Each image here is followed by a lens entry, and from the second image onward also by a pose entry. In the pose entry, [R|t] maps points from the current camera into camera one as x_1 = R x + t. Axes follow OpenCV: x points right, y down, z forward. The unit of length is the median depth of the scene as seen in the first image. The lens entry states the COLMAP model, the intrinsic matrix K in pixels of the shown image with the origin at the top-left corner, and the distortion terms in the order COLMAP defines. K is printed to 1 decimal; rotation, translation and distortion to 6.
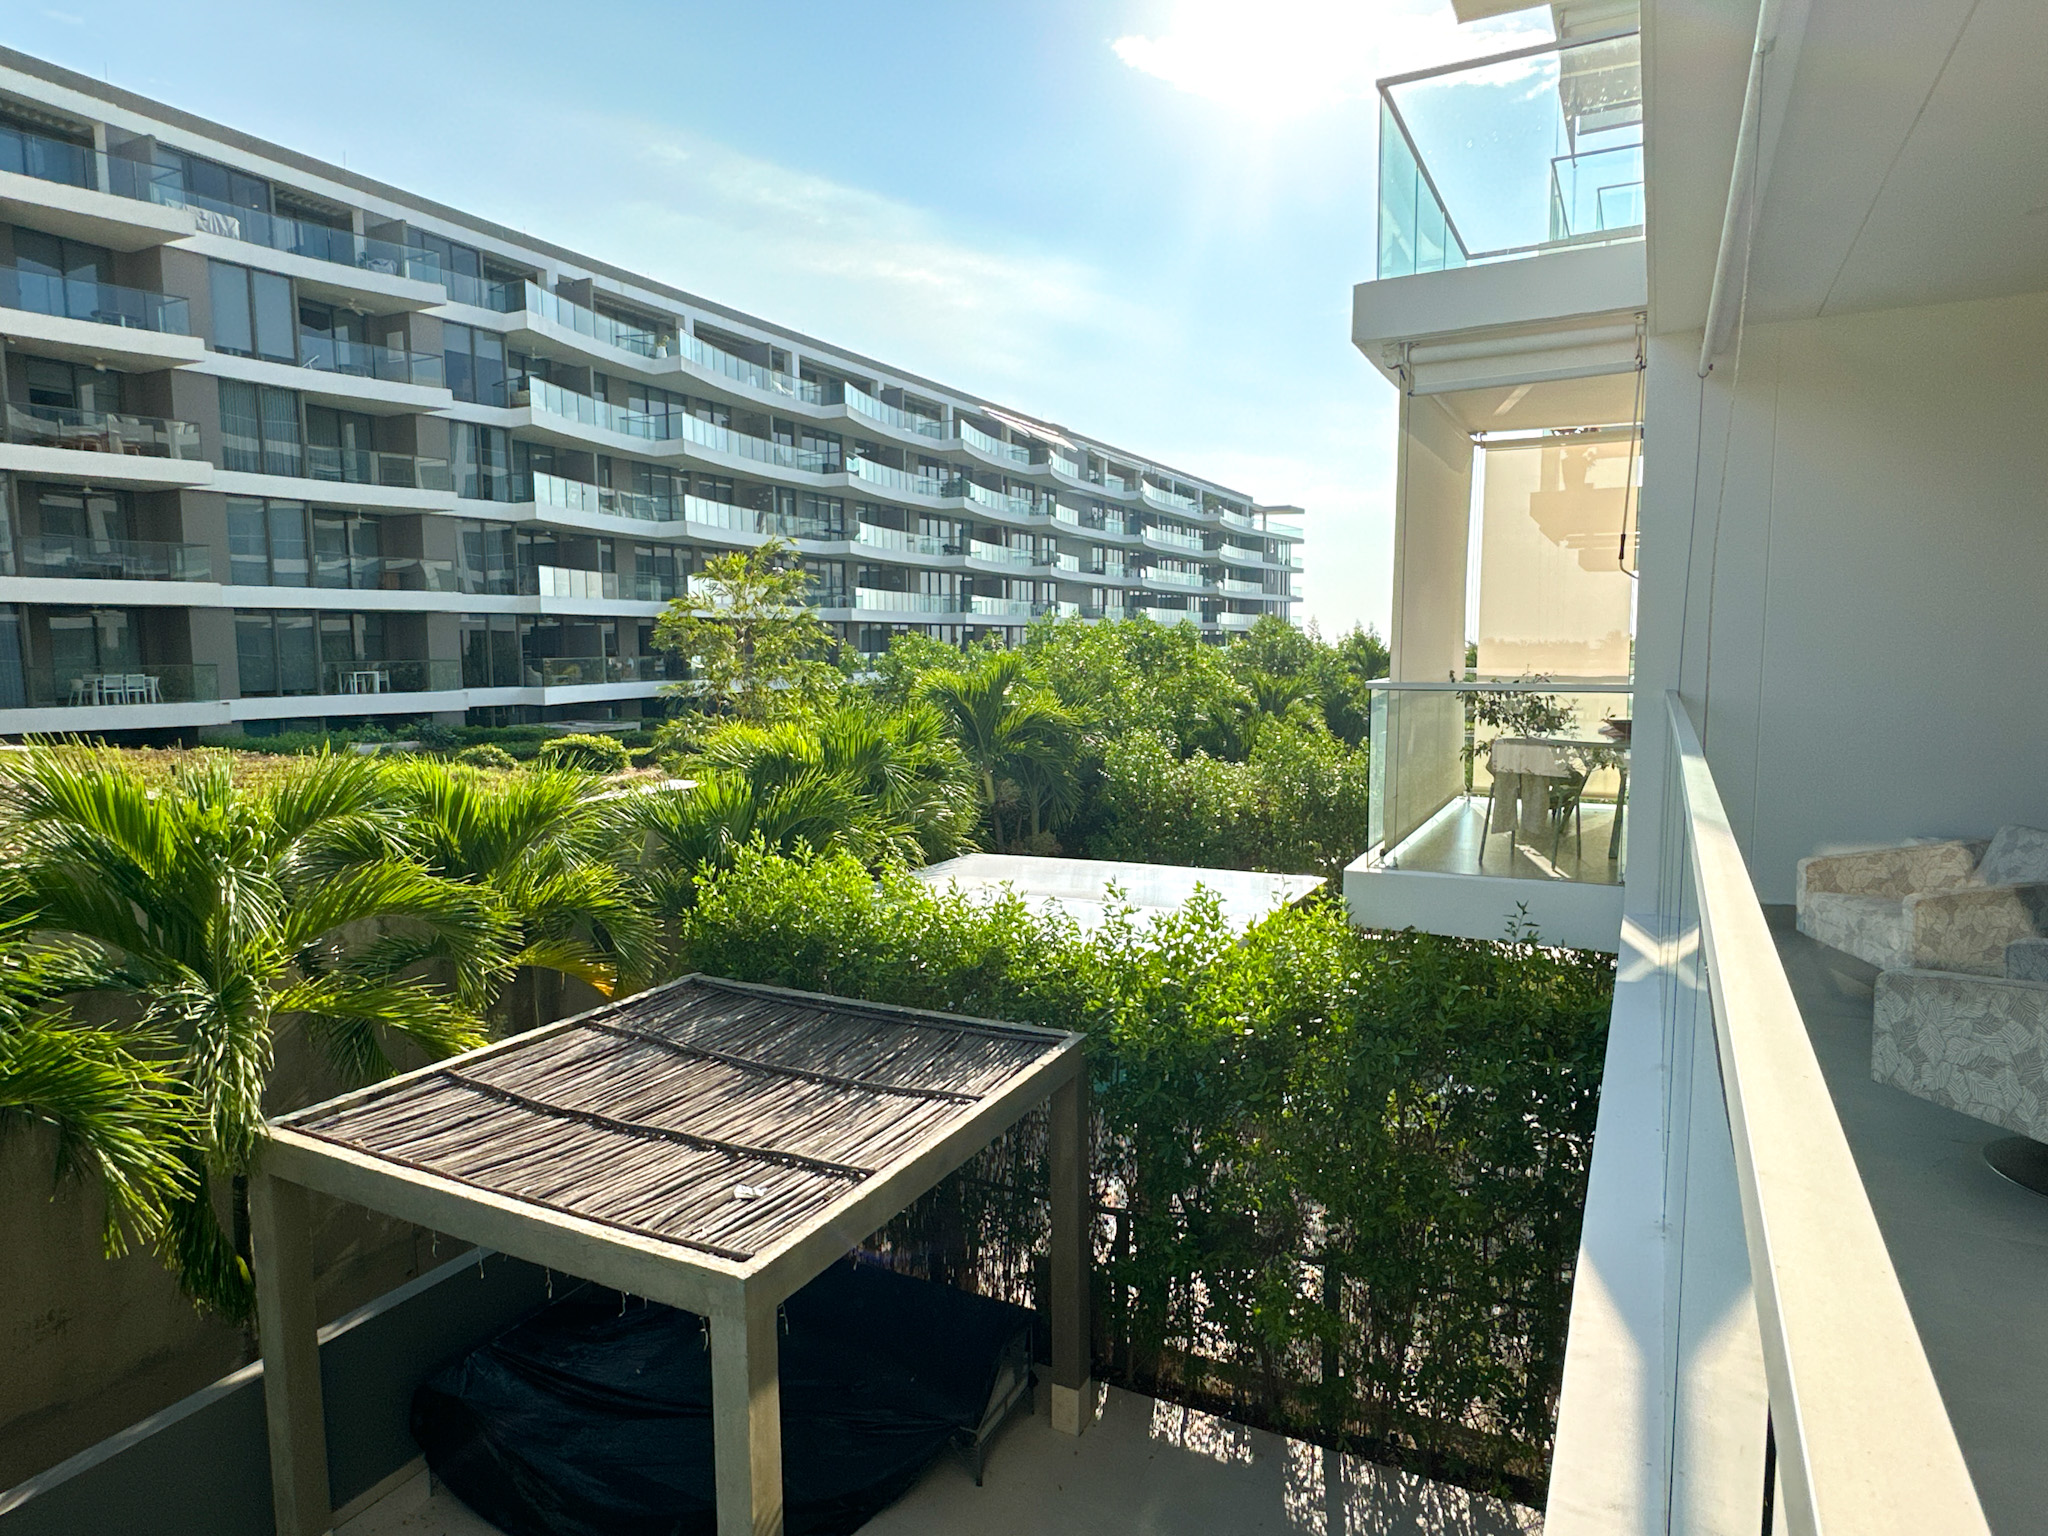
lens RADIAL K [[1207.2, 0, 1024.5], [0, 1207.2, 766.0], [0, 0, 1]] dist [-0.002533, 0.001295]
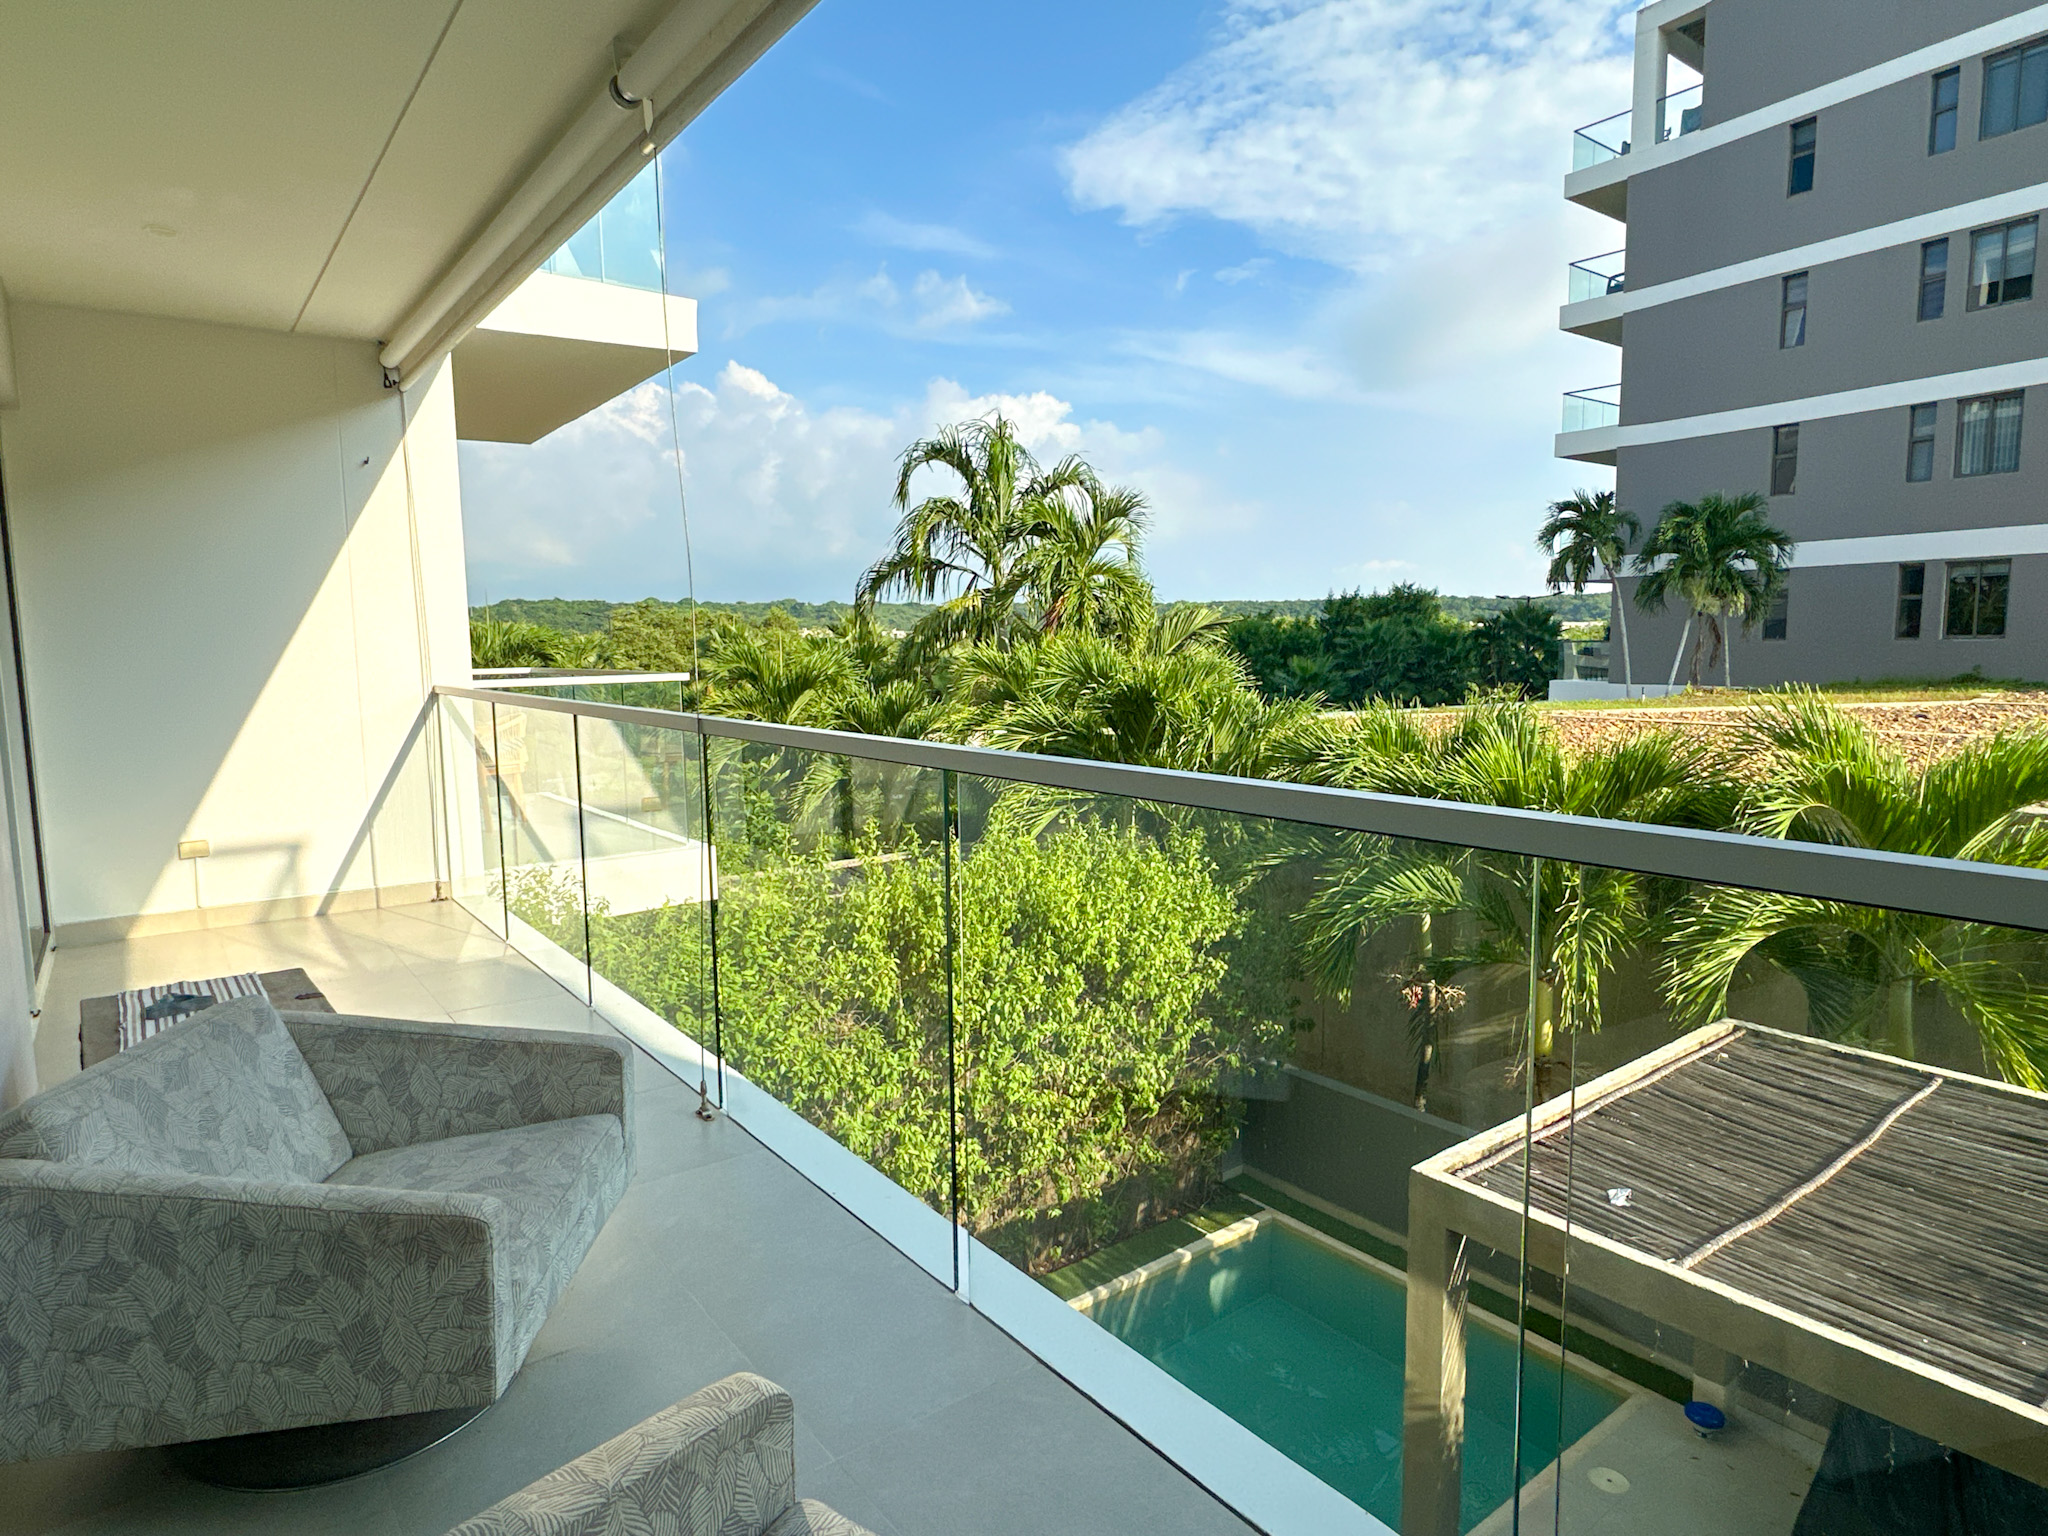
lens RADIAL K [[1172.4, 0, 1020.9], [0, 1172.4, 765.7], [0, 0, 1]] dist [-0.003762, -0.001376]
pose [[-0.427618, 0.112735, -0.896902, 0.115883], [-0.075817, 0.984224, 0.159858, -0.013762], [0.900774, 0.136359, -0.412325, 0.139839]]
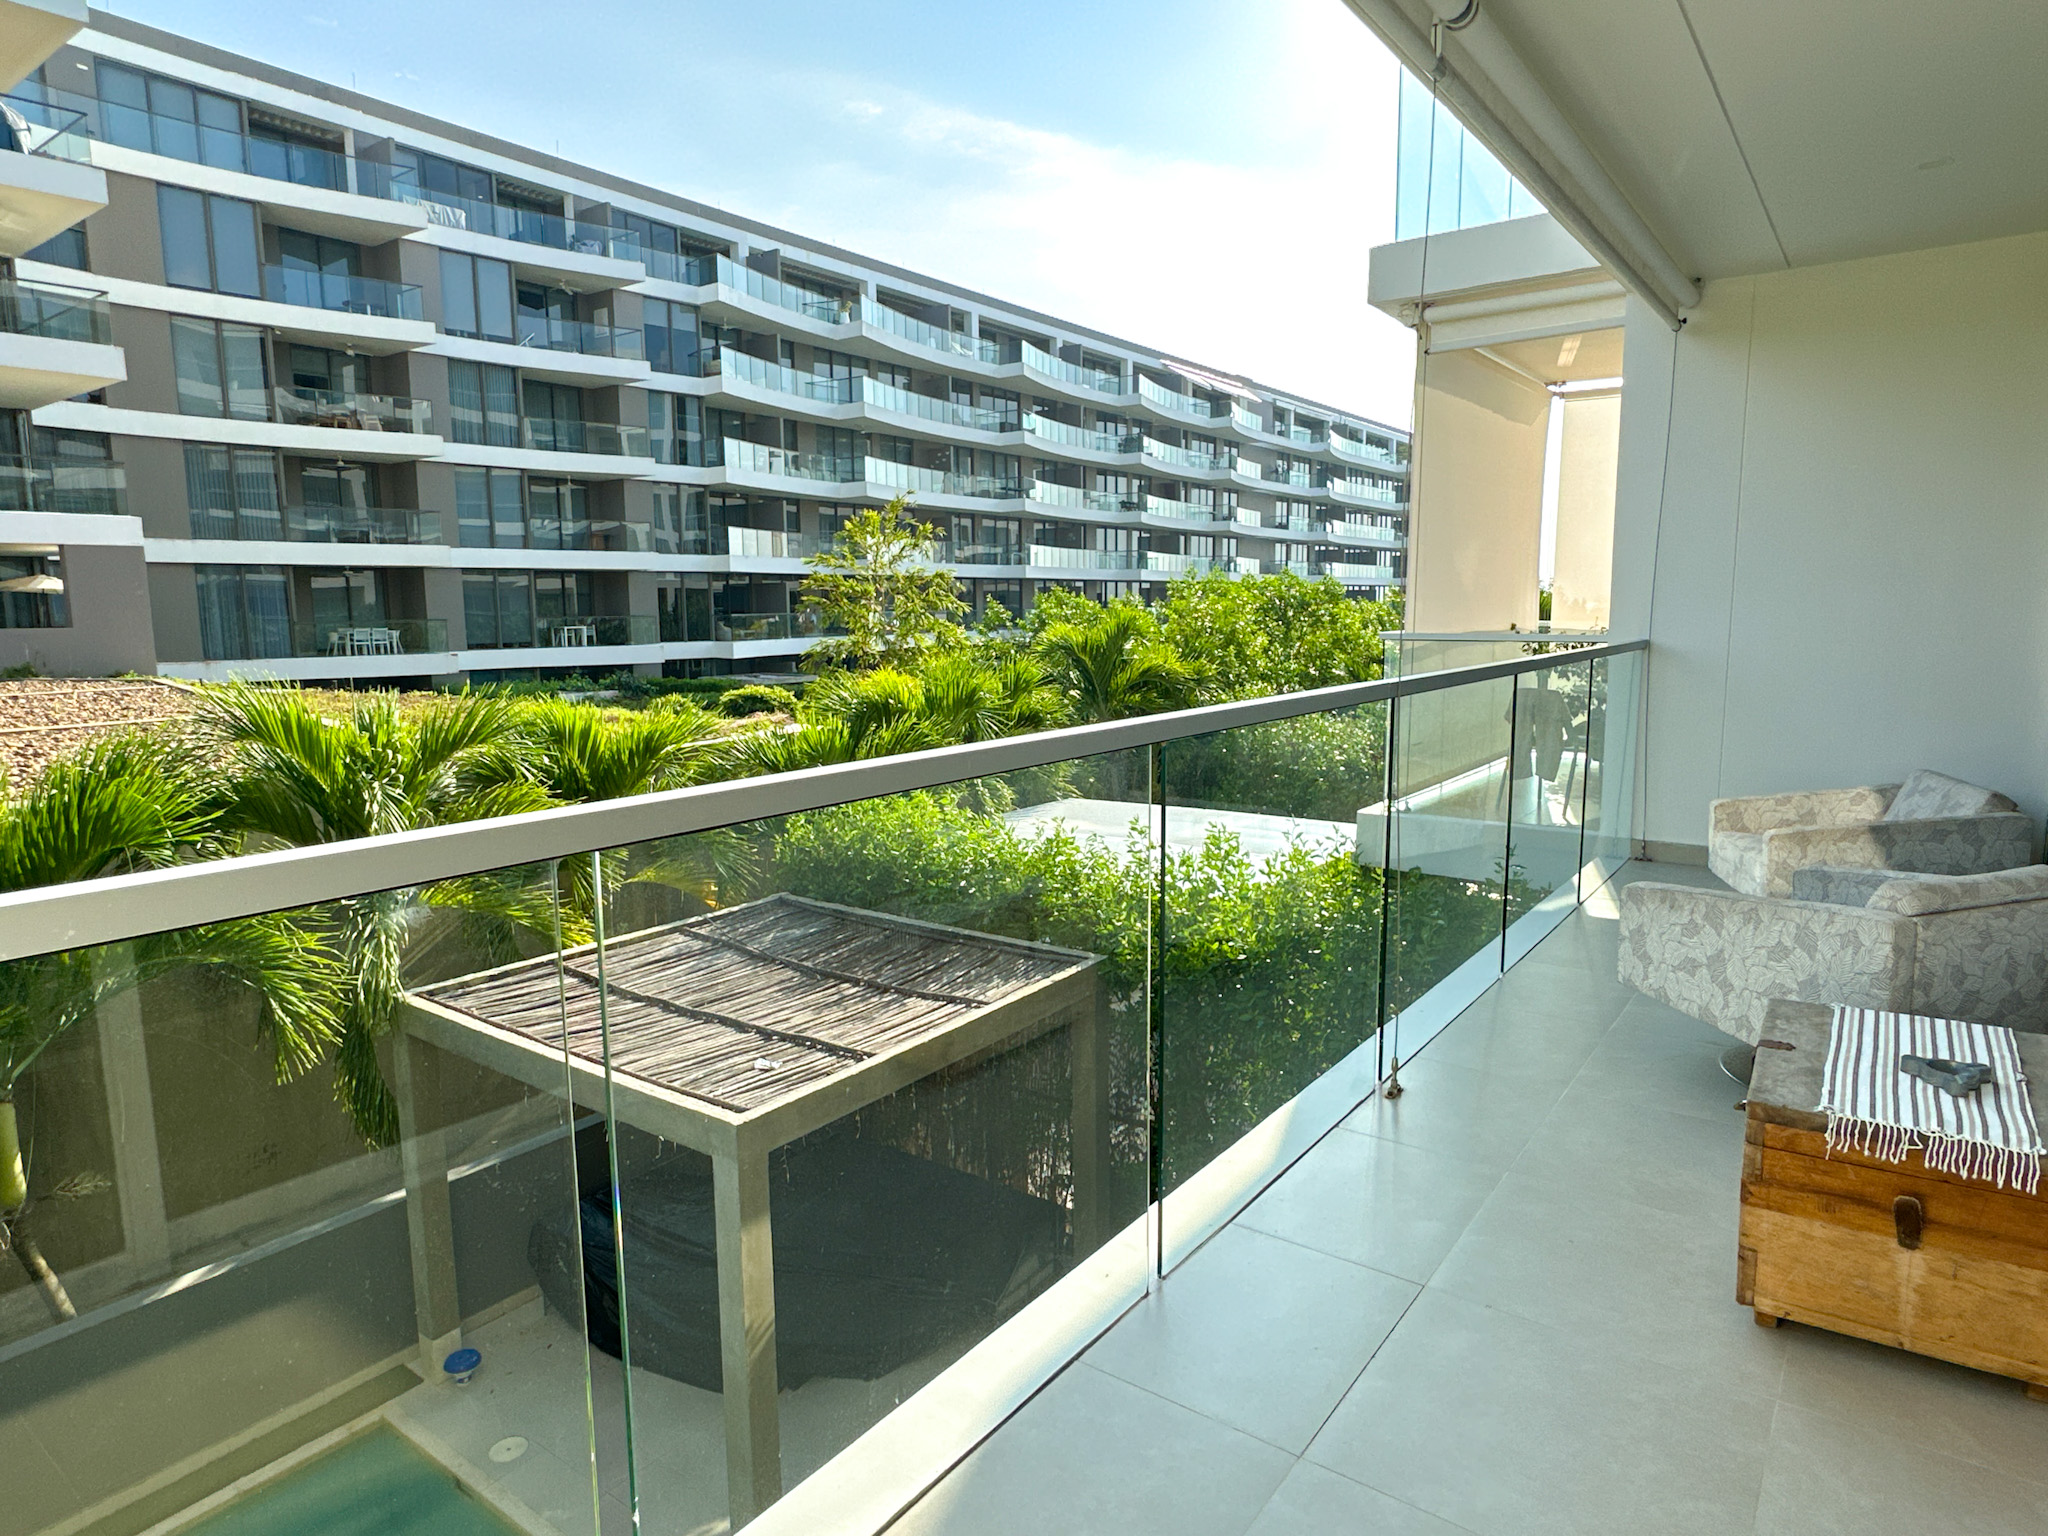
lens RADIAL K [[1207.2, 0, 1024.5], [0, 1207.2, 766.0], [0, 0, 1]] dist [-0.002533, 0.001295]
pose [[0.987618, 0.019903, -0.155610, 0.030177], [-0.014433, 0.999240, 0.036202, 0.002572], [0.156212, -0.033507, 0.987155, -0.017085]]
